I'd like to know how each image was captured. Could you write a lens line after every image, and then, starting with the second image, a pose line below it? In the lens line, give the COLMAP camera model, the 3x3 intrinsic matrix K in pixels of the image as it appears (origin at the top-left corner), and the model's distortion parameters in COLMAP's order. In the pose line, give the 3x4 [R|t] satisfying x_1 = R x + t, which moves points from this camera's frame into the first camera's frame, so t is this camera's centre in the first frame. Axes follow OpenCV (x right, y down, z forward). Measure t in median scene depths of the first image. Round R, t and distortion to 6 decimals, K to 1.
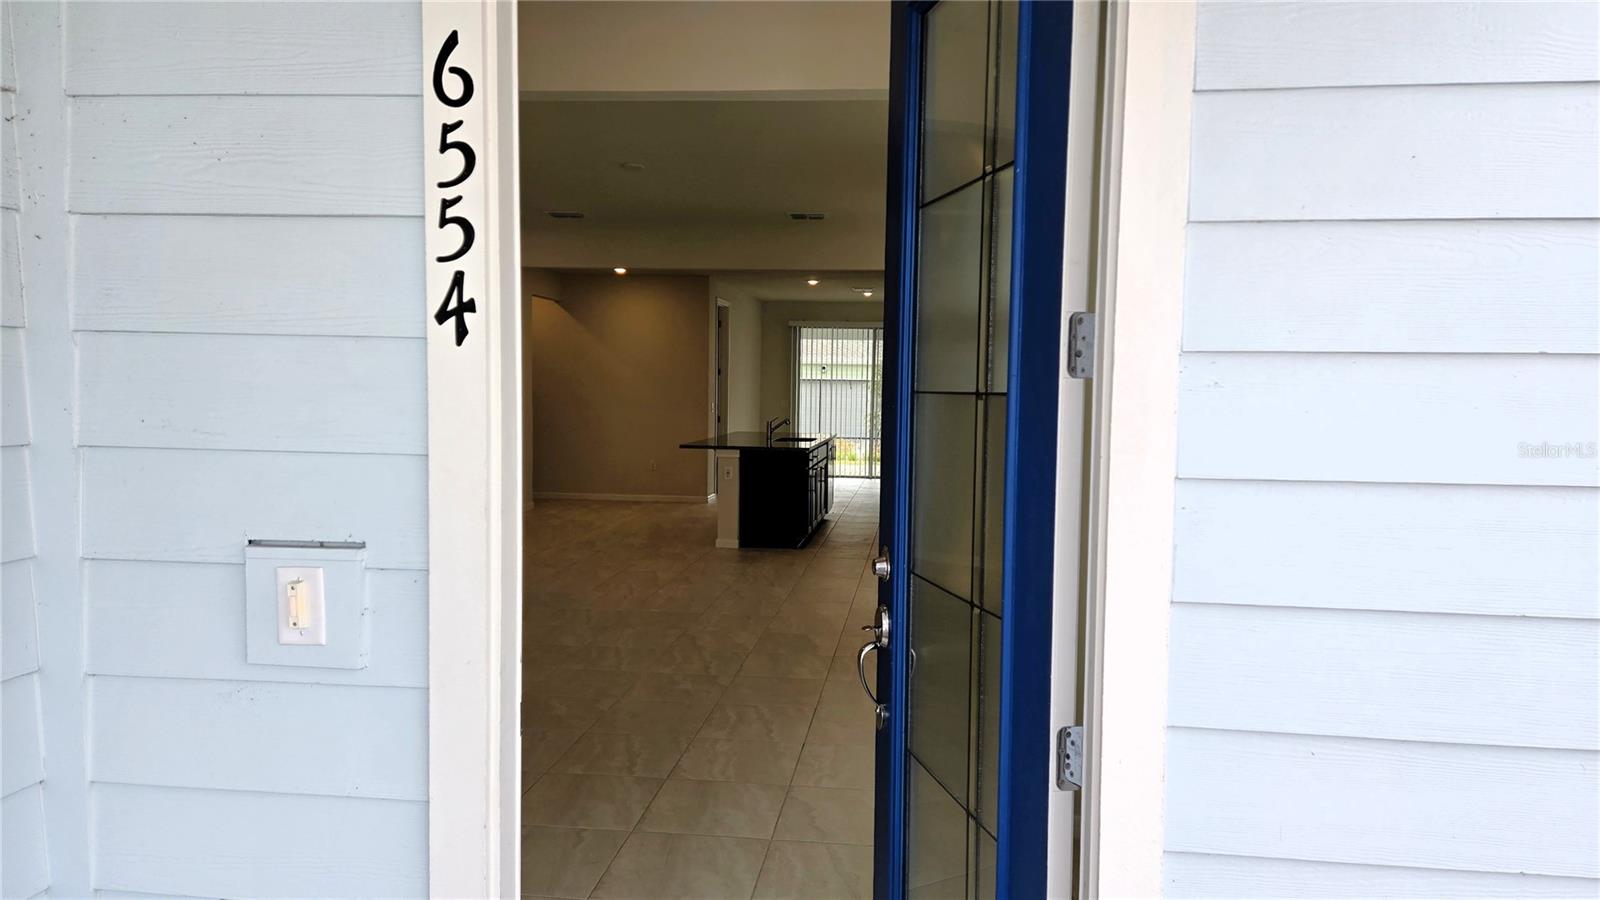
lens RADIAL K [[1047.7, 0, 829.2], [0, 1047.7, 456.2], [0, 0, 1]] dist [0.045120, 0.000156]
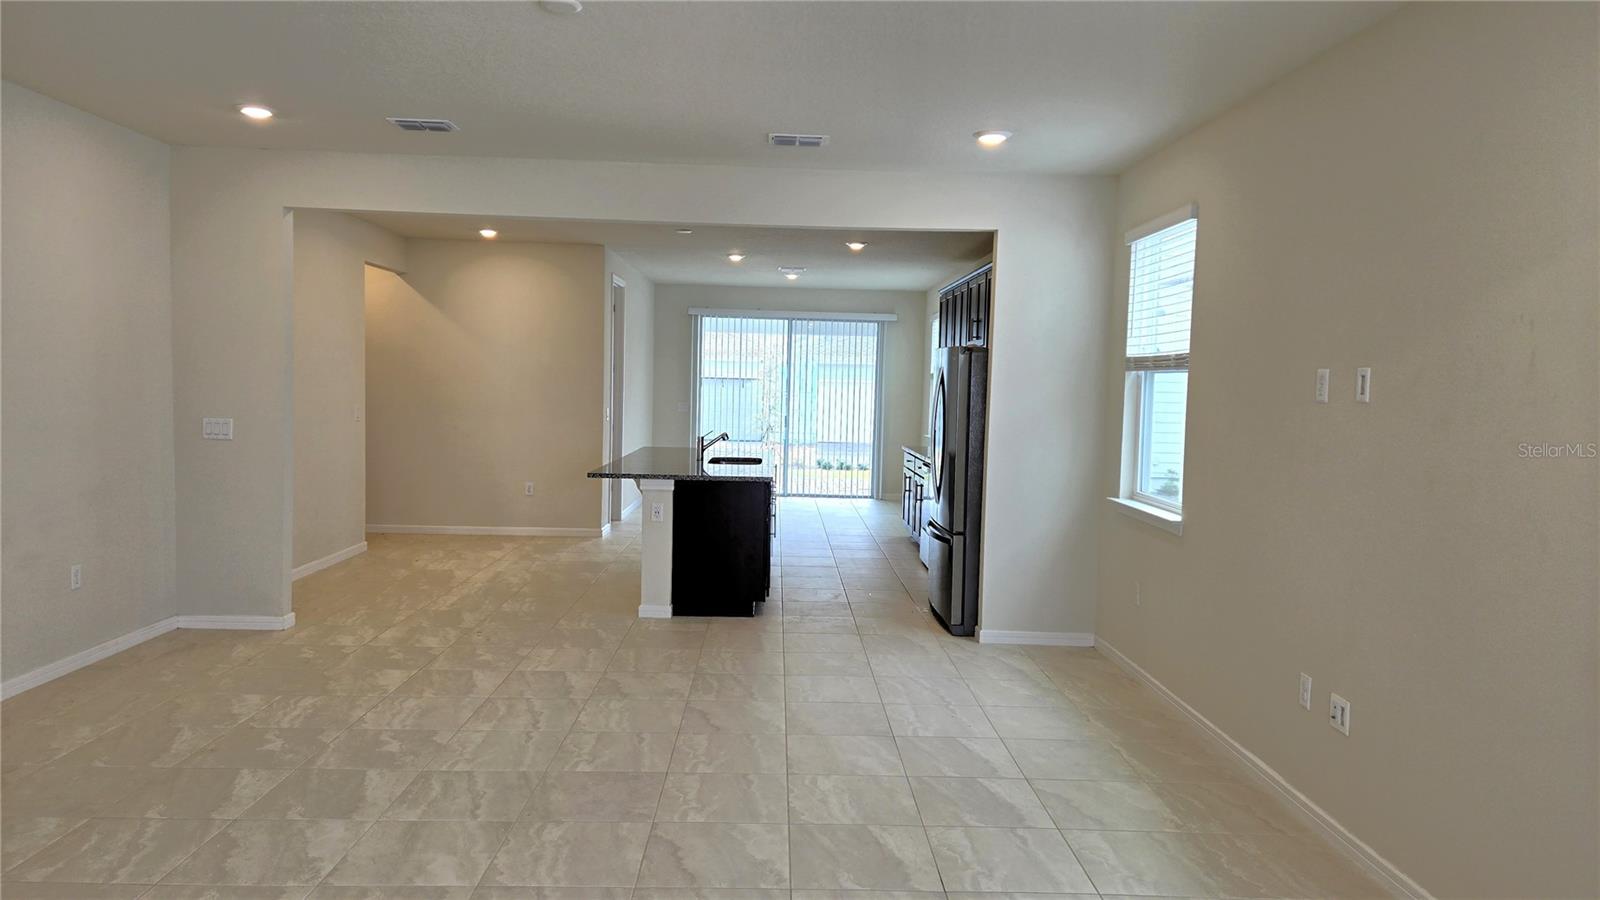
lens RADIAL K [[1054.8, 0, 800.0], [0, 1054.8, 450.0], [0, 0, 1]] dist [0.091099, -0.091165]
pose [[0.993253, 0.002369, 0.115941, -0.083203], [-0.001903, 0.999990, -0.004128, -0.023462], [-0.115949, 0.003879, 0.993248, 0.275937]]
